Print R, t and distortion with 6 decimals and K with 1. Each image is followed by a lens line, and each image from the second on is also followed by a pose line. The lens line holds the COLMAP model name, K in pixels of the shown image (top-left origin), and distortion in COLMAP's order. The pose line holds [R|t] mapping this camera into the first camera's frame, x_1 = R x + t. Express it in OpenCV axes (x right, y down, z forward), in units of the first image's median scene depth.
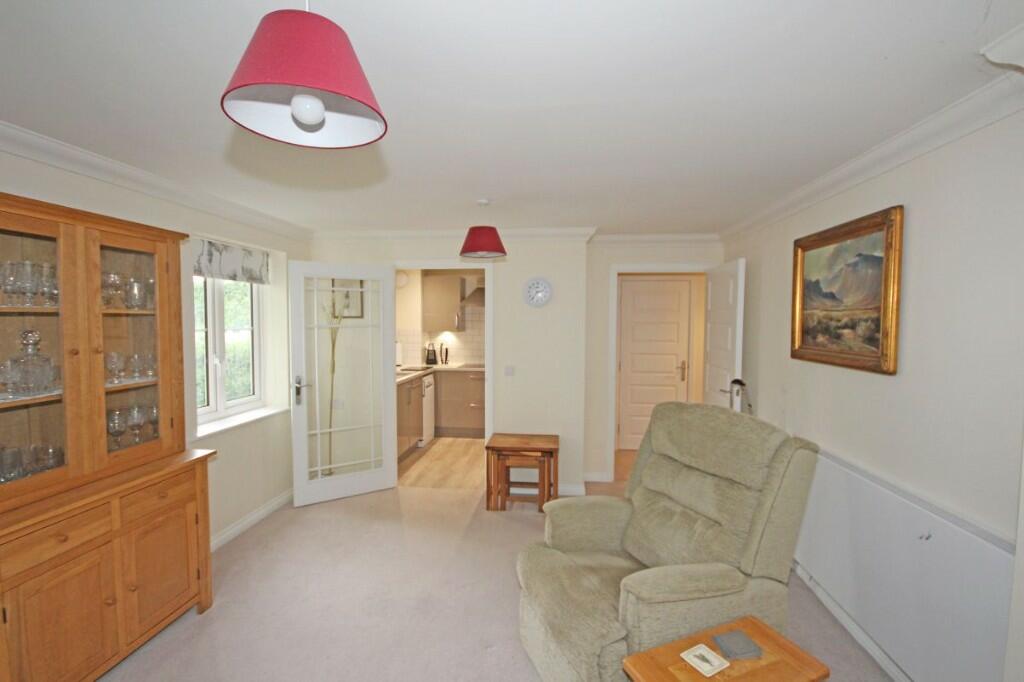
lens RADIAL K [[473.4, 0, 512.0], [0, 473.4, 341.0], [0, 0, 1]] dist [0.000672, 0.000057]
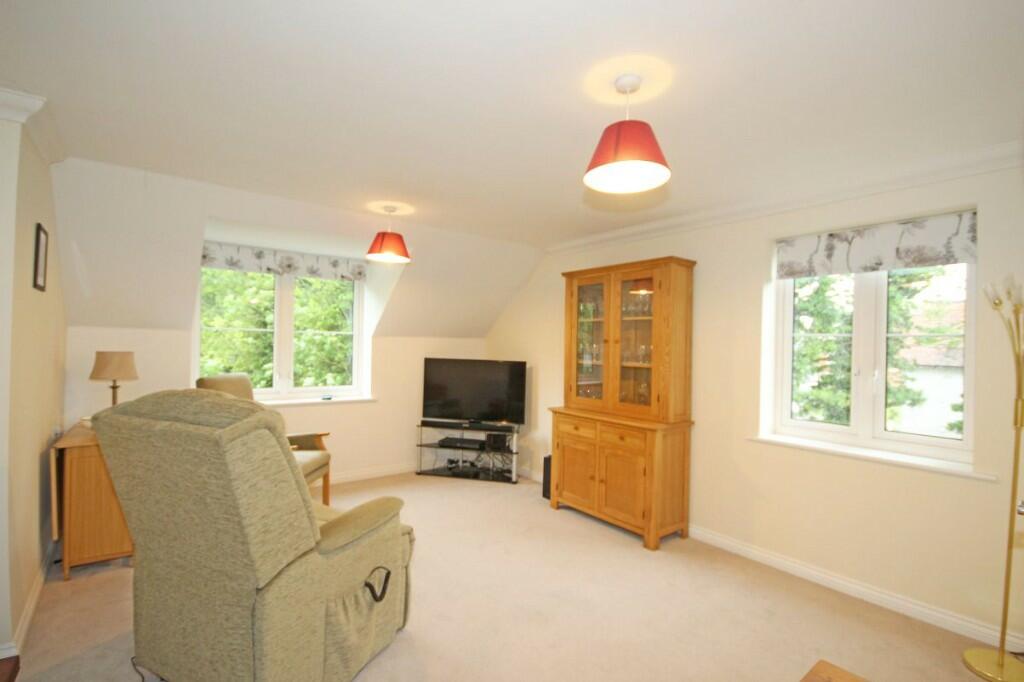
lens RADIAL K [[473.4, 0, 512.0], [0, 473.4, 341.0], [0, 0, 1]] dist [0.000672, 0.000057]
pose [[-0.707567, -0.024484, -0.706222, 0.198507], [-0.051901, 0.998501, 0.017383, 0.001971], [0.704737, 0.048953, -0.707777, 0.604793]]
